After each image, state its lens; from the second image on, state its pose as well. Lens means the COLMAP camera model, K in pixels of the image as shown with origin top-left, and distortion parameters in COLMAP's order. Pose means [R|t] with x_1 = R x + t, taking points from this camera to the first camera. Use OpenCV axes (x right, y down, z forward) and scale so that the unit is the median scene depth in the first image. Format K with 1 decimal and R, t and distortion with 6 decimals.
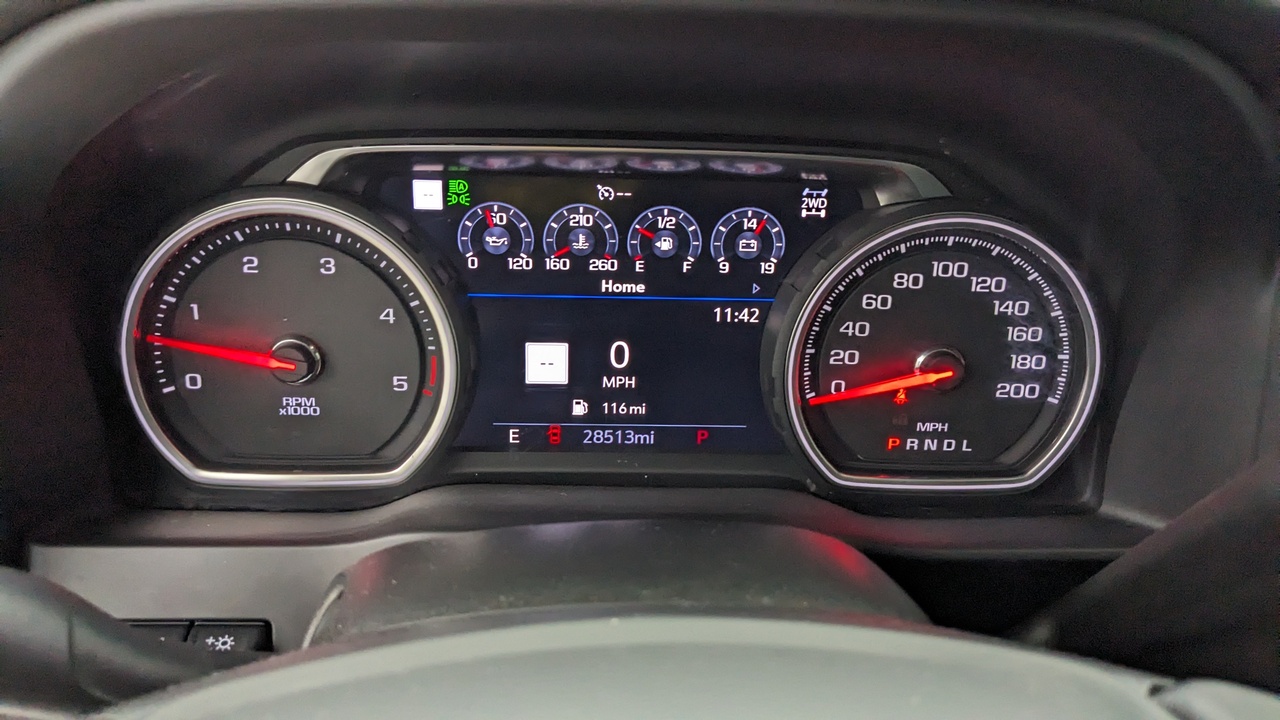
lens RADIAL K [[1027.9, 0, 639.4], [0, 1027.9, 349.0], [0, 0, 1]] dist [0.052500, -0.109348]
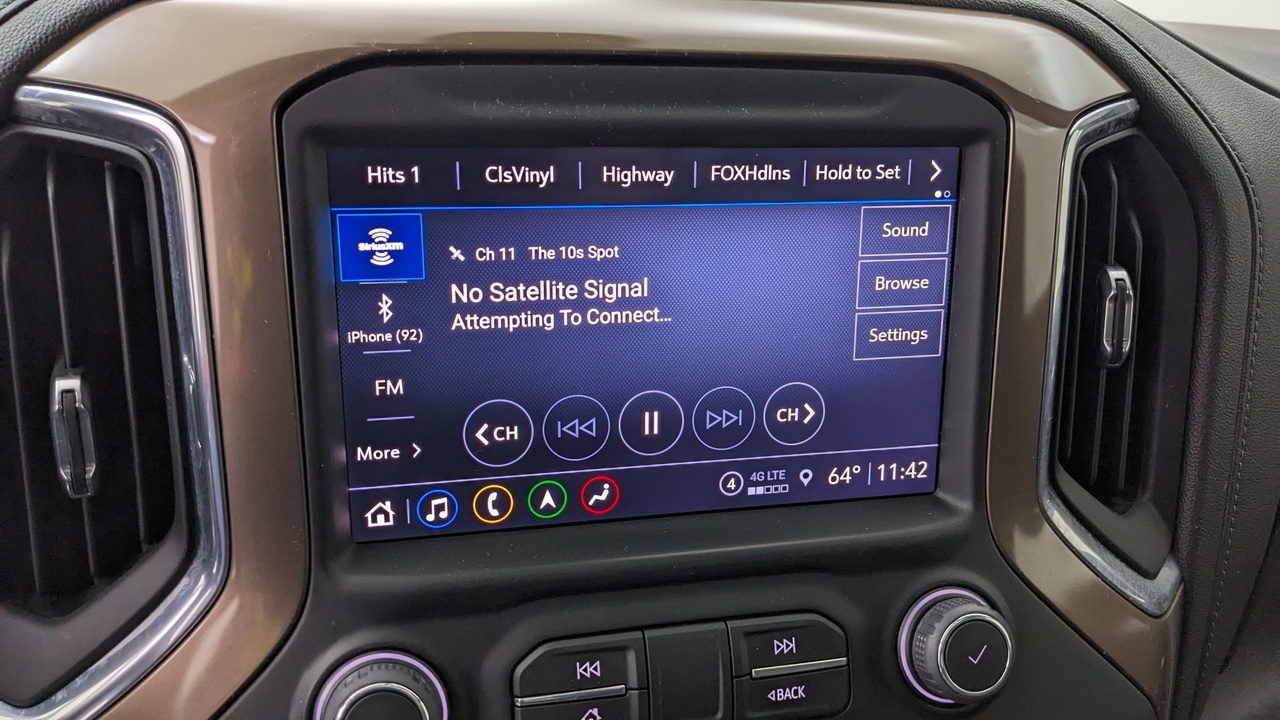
lens RADIAL K [[1027.9, 0, 643.7], [0, 1027.9, 360.3], [0, 0, 1]] dist [0.052500, -0.109348]
pose [[0.983400, -0.058248, 0.171850, 1.096036], [0.066968, 0.996722, -0.045386, 0.099989], [-0.168643, 0.056141, 0.984077, -0.056754]]
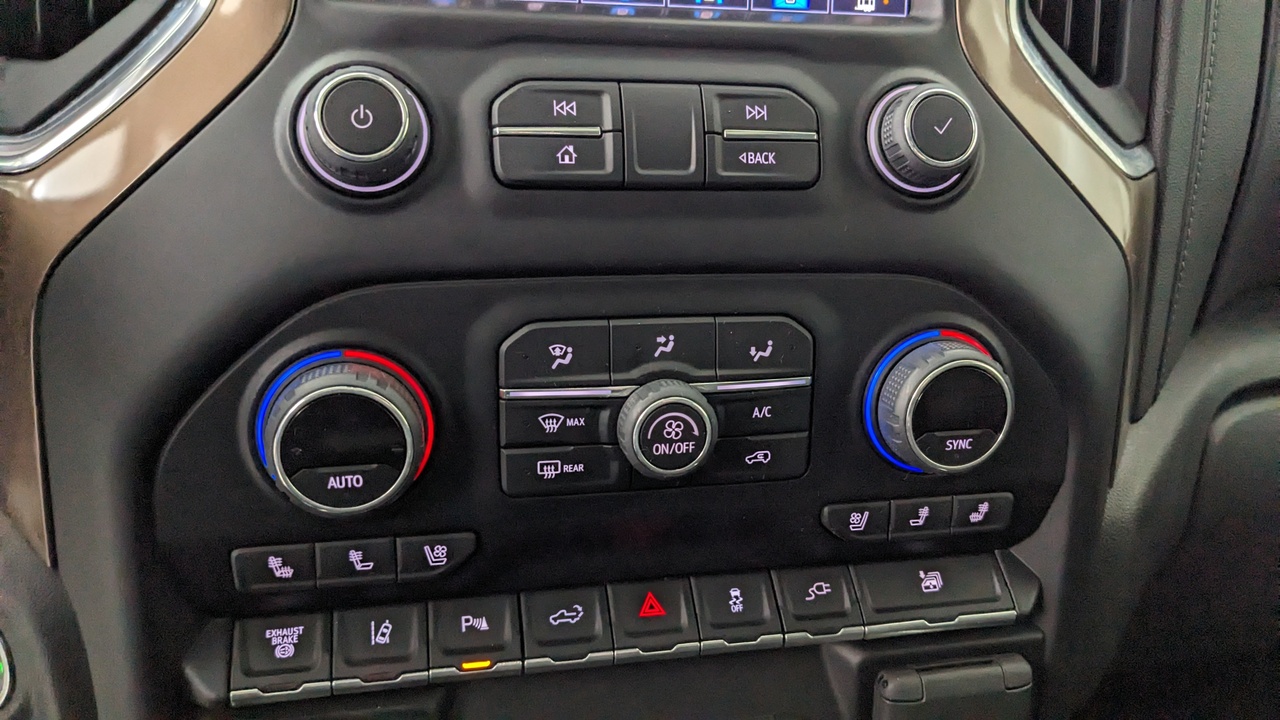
lens RADIAL K [[1027.9, 0, 658.3], [0, 1027.9, 350.4], [0, 0, 1]] dist [0.052500, -0.109348]
pose [[0.985070, -0.045872, 0.165931, 1.104334], [0.056822, 0.996466, -0.061857, 0.522063], [-0.162507, 0.070362, 0.984195, -0.064020]]
